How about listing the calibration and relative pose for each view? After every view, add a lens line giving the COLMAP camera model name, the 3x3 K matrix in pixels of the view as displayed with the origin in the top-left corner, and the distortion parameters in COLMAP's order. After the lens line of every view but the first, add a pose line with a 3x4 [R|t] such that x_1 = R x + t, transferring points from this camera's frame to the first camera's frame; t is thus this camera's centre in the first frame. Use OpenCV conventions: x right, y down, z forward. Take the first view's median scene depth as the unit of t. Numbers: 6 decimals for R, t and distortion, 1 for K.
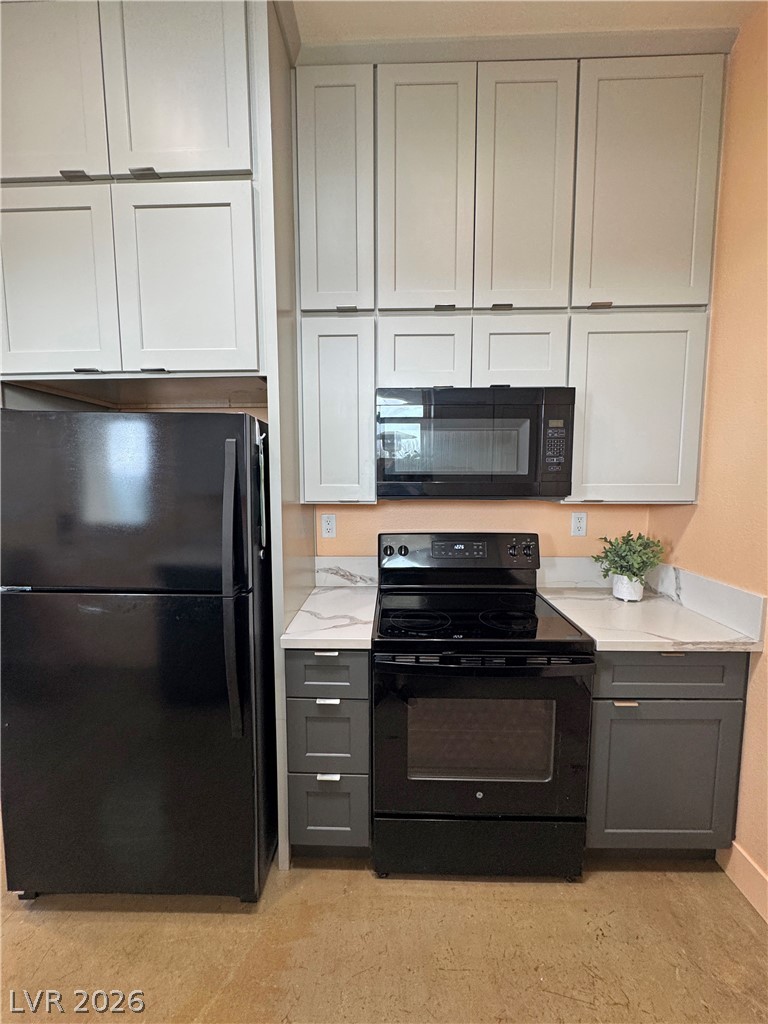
lens RADIAL K [[406.1, 0, 383.3], [0, 406.1, 512.0], [0, 0, 1]] dist [-0.004070, 0.000736]
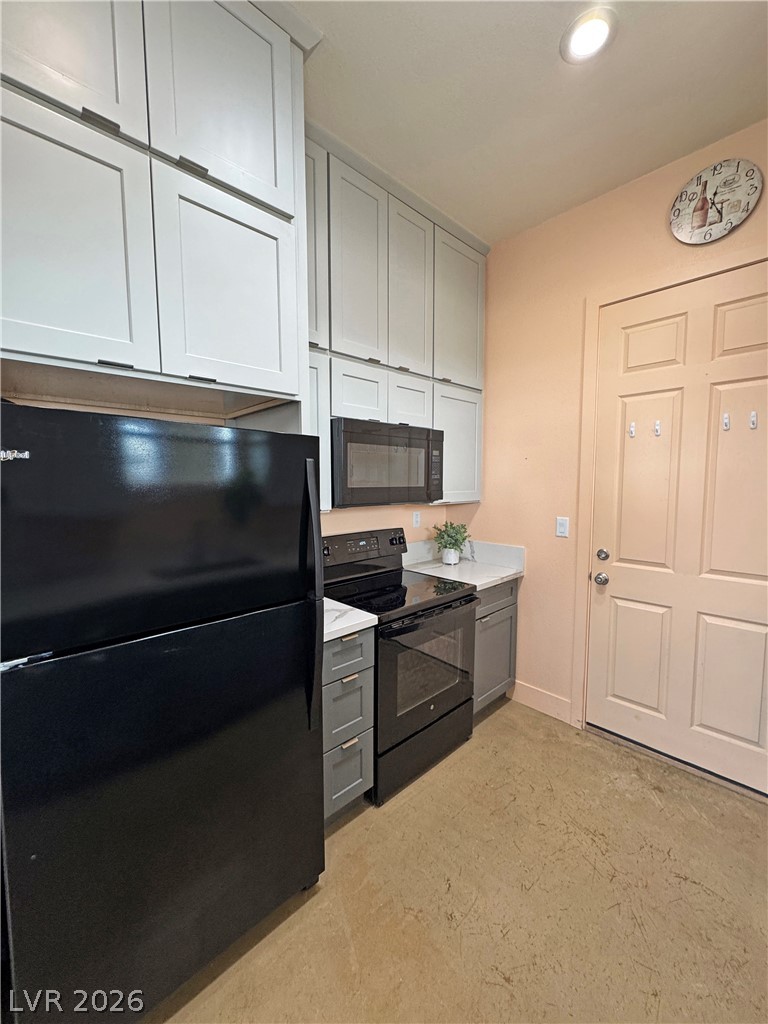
lens RADIAL K [[406.1, 0, 385.4], [0, 406.1, 512.1], [0, 0, 1]] dist [-0.004070, 0.000736]
pose [[0.707787, -0.055298, 0.704259, -0.802398], [0.066841, 0.997701, 0.011163, -0.024811], [-0.703257, 0.039172, 0.709856, 0.052526]]
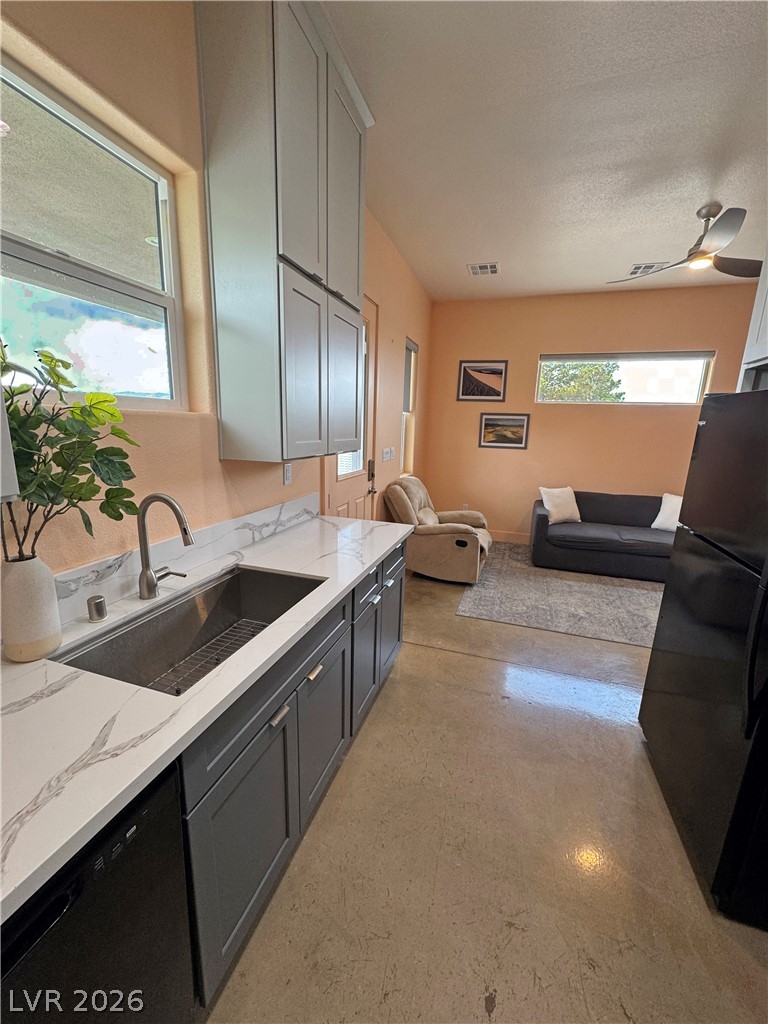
lens RADIAL K [[406.1, 0, 385.2], [0, 406.1, 512.4], [0, 0, 1]] dist [-0.004070, 0.000736]
pose [[-0.289546, 0.195003, -0.937090, 0.548102], [-0.117671, 0.964349, 0.237034, -0.055268], [0.949904, 0.178900, -0.256277, 0.301545]]
